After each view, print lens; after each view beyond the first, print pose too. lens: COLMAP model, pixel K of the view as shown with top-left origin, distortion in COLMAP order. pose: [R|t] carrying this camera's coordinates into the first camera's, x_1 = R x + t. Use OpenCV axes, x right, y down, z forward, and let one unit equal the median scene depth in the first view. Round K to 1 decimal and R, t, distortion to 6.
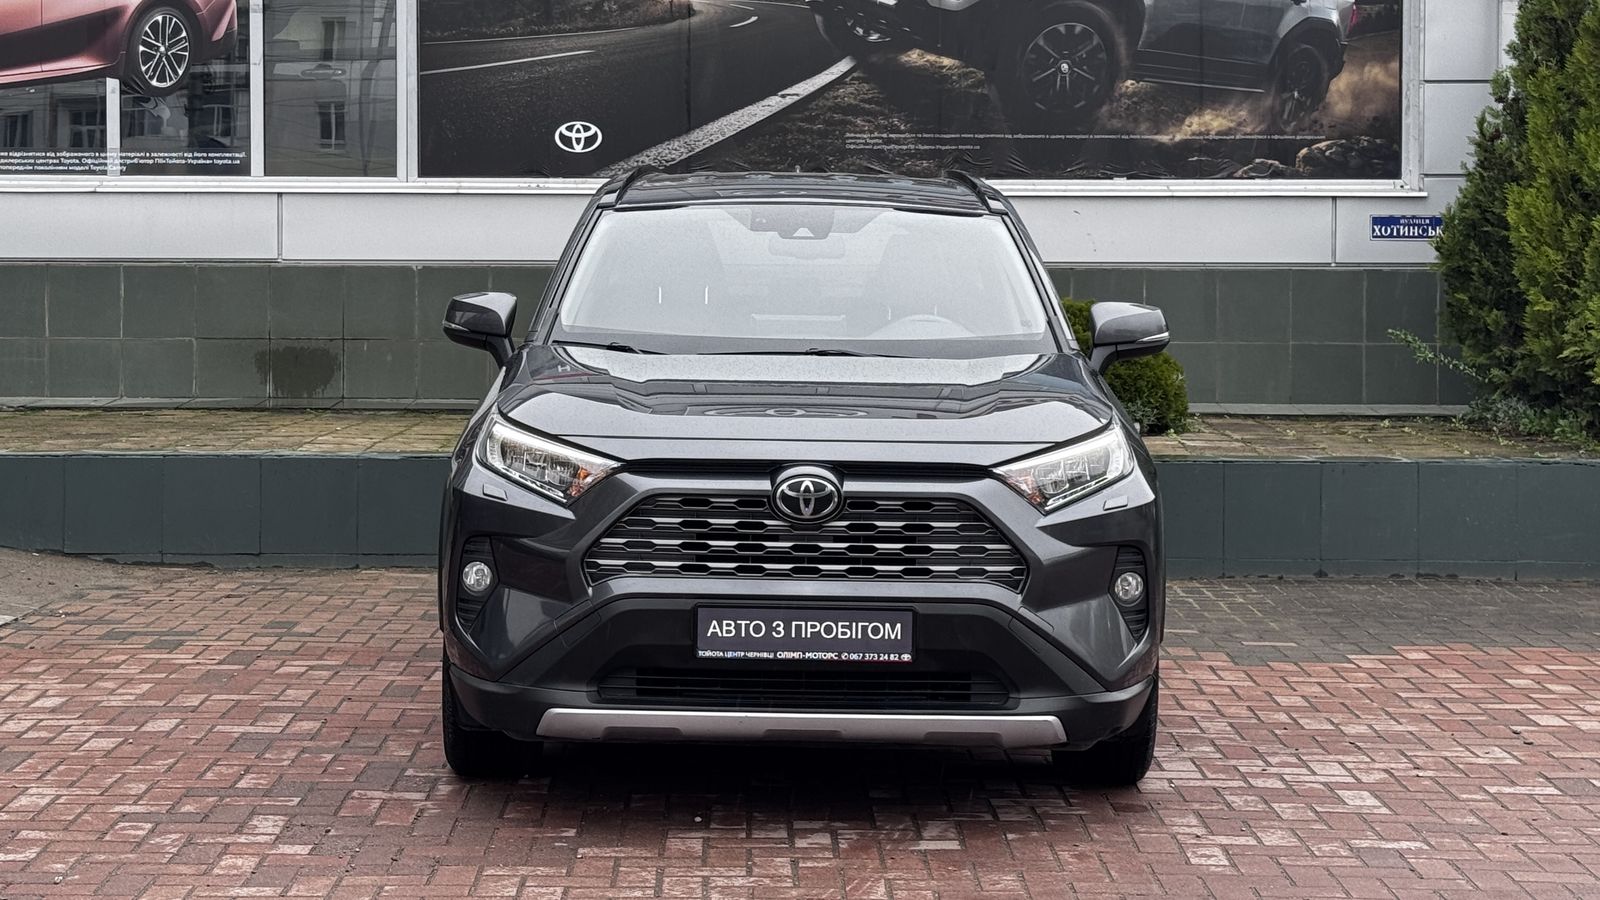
lens RADIAL K [[2762.6, 0, 798.8], [0, 2762.6, 311.2], [0, 0, 1]] dist [0.182609, -0.278283]
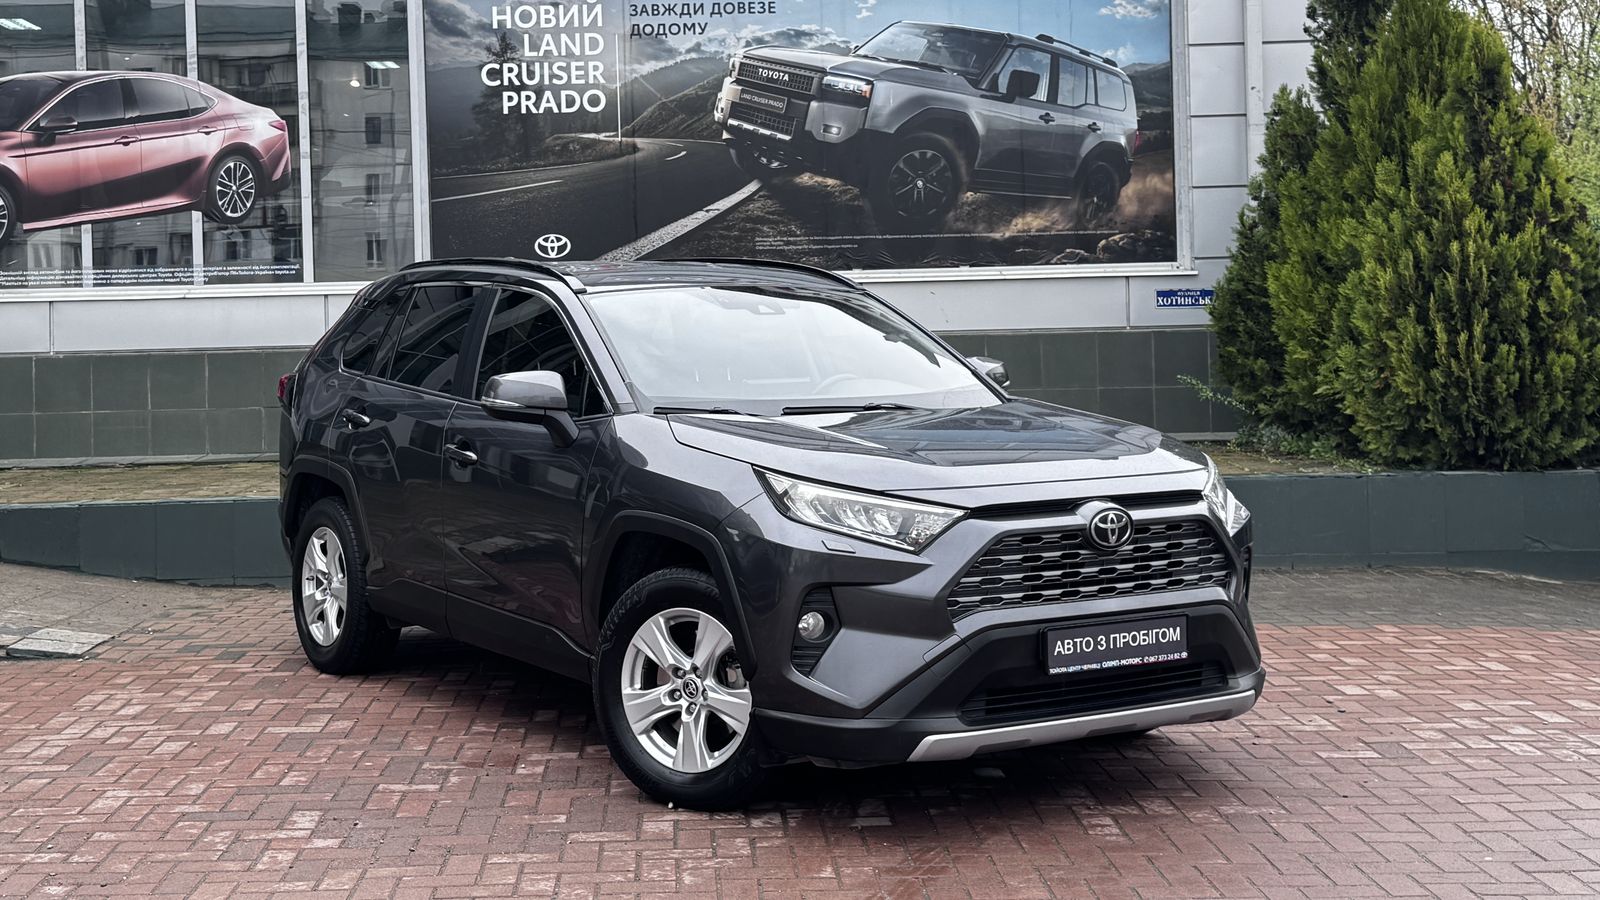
lens RADIAL K [[1945.5, 0, 726.4], [0, 1945.5, 324.8], [0, 0, 1]] dist [0.194026, -0.367683]
pose [[0.999599, -0.026879, 0.008936, -0.007400], [0.027096, 0.999317, -0.025137, 0.000051], [-0.008255, 0.025369, 0.999644, 0.085383]]
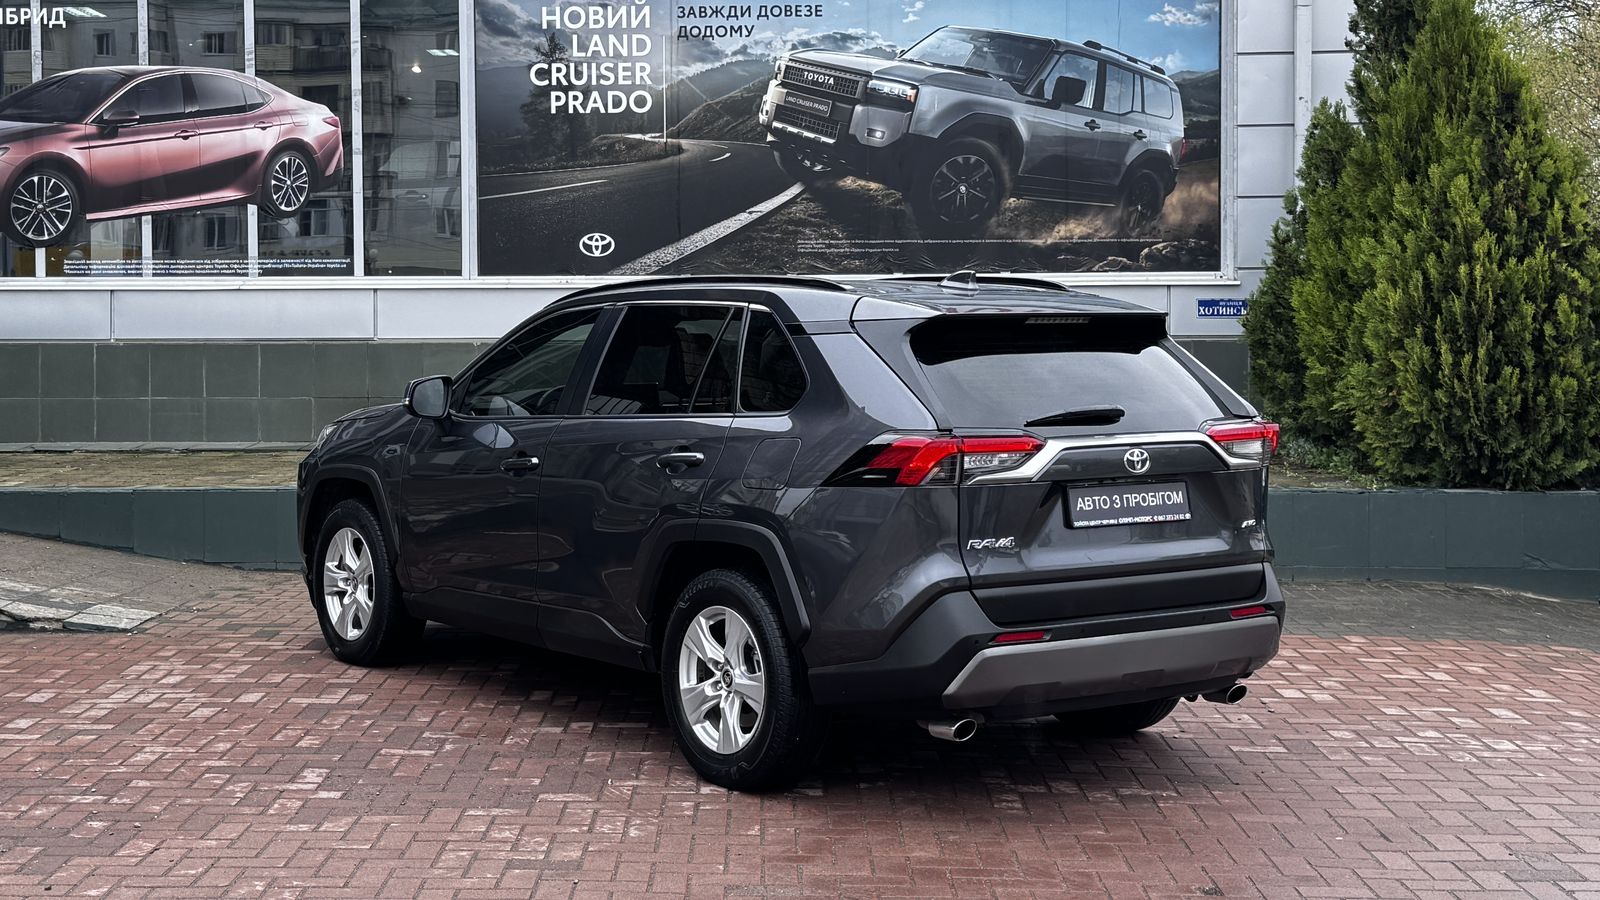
lens RADIAL K [[2098.0, 0, 726.3], [0, 2098.0, 357.3], [0, 0, 1]] dist [0.193084, -0.347572]
pose [[0.999045, -0.006402, -0.043212, 0.030545], [0.006418, 0.999979, 0.000237, -0.009983], [0.043210, -0.000514, 0.999066, -0.011706]]
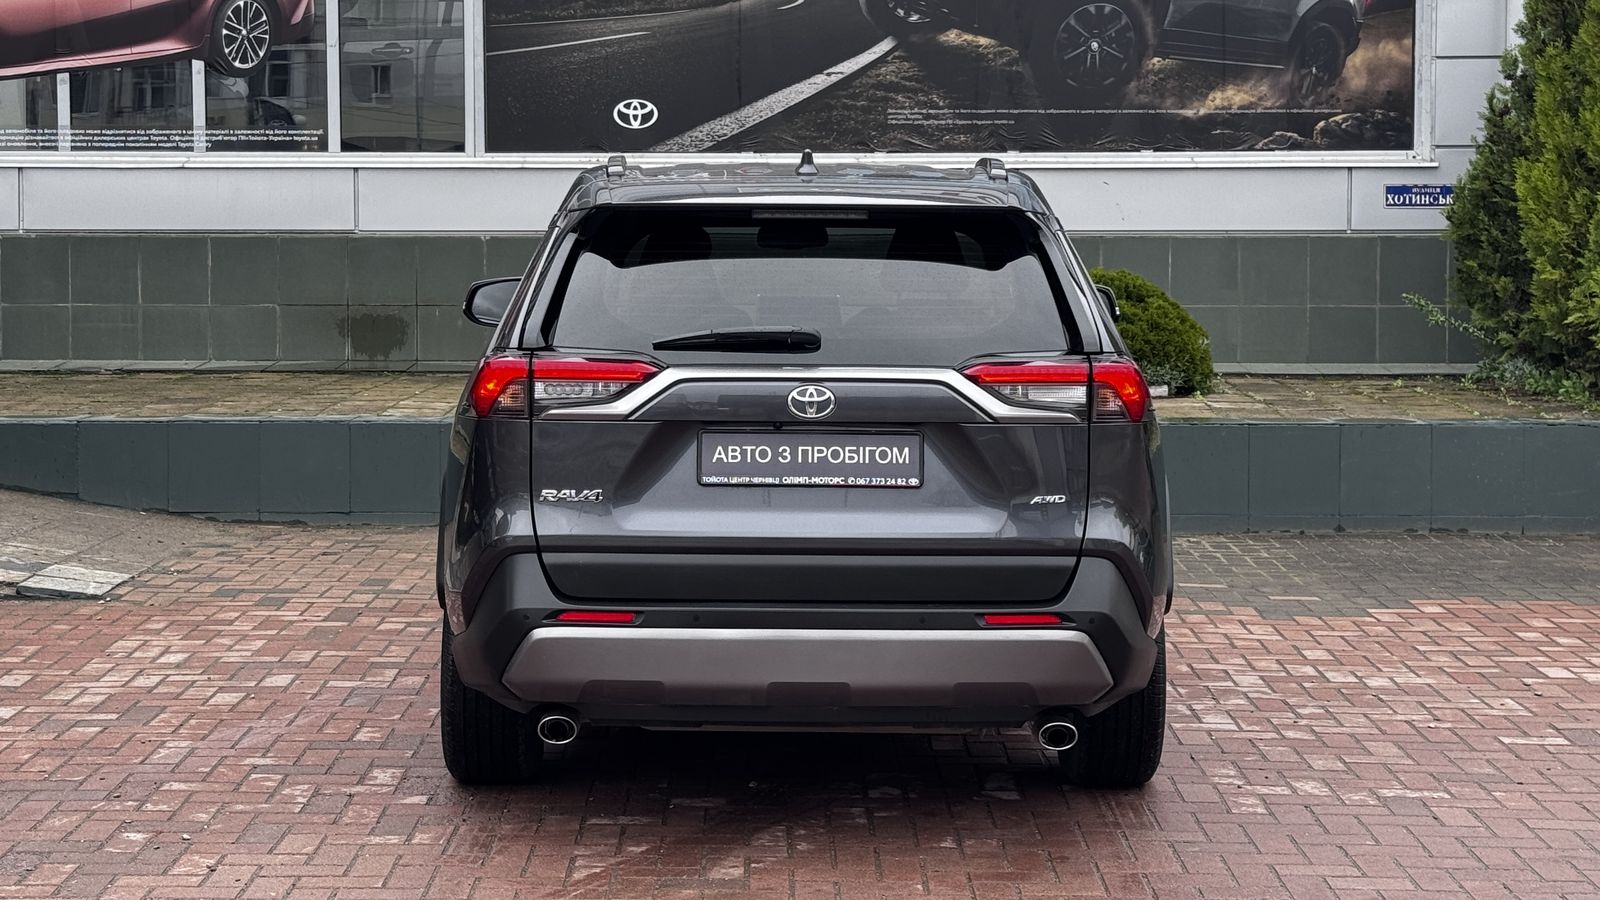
lens RADIAL K [[2649.8, 0, 798.3], [0, 2649.8, 336.5], [0, 0, 1]] dist [0.182760, -0.255153]
pose [[0.999959, -0.003250, -0.008504, -0.010407], [0.003523, 0.999474, 0.032224, -0.011999], [0.008395, -0.032253, 0.999444, -0.022609]]
